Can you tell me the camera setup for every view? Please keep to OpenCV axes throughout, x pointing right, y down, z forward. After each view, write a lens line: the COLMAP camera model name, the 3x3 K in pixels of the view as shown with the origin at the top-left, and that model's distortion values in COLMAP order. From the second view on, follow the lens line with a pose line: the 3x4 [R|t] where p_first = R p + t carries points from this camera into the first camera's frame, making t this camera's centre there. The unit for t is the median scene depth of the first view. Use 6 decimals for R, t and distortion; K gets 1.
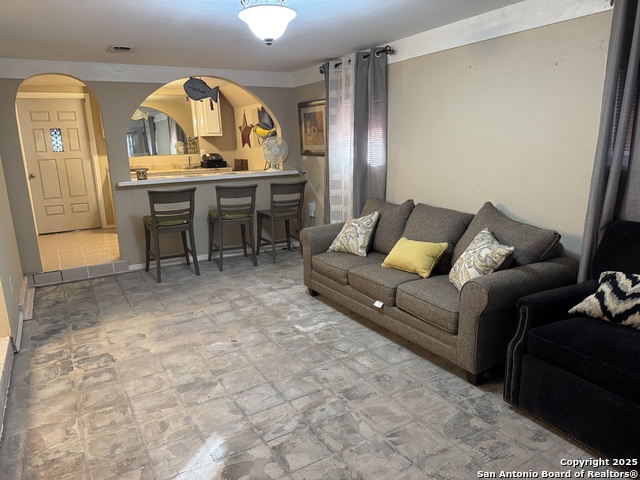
lens RADIAL K [[450.7, 0, 324.3], [0, 450.7, 242.1], [0, 0, 1]] dist [0.021026, -0.034153]
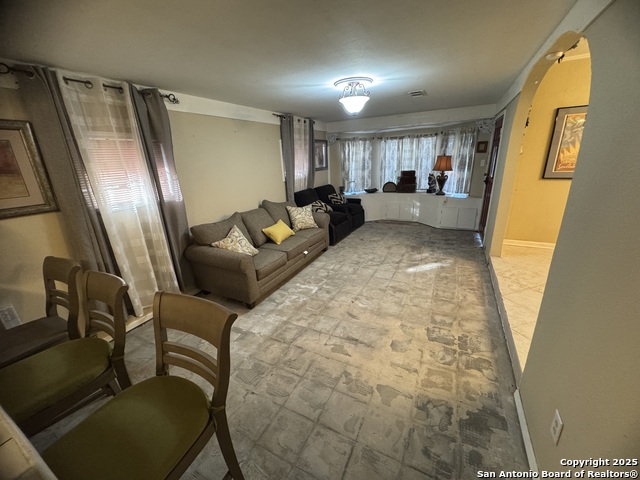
lens RADIAL K [[254.1, 0, 320.3], [0, 254.1, 238.6], [0, 0, 1]] dist [-0.003926, 0.000077]
pose [[-0.519845, -0.208800, 0.828350, -0.845082], [0.255899, 0.887078, 0.384197, -0.336290], [-0.815032, 0.411697, -0.407711, 1.420736]]
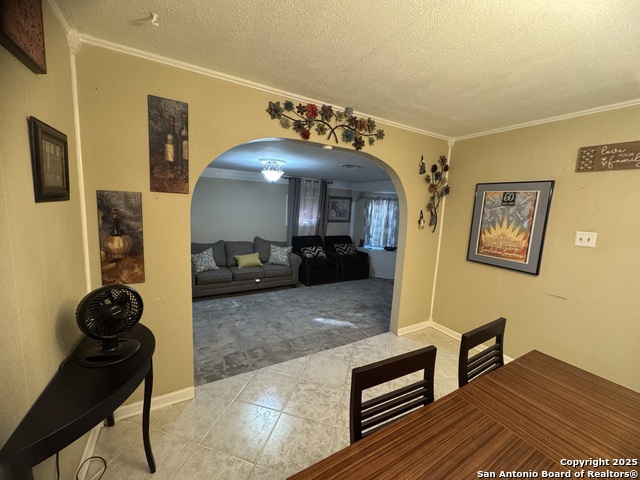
lens RADIAL K [[254.1, 0, 319.6], [0, 254.1, 239.8], [0, 0, 1]] dist [-0.003926, 0.000077]
pose [[0.012748, -0.105677, 0.994319, -1.298245], [0.180682, 0.978274, 0.101655, -0.168936], [-0.983459, 0.178359, 0.031564, 0.593471]]
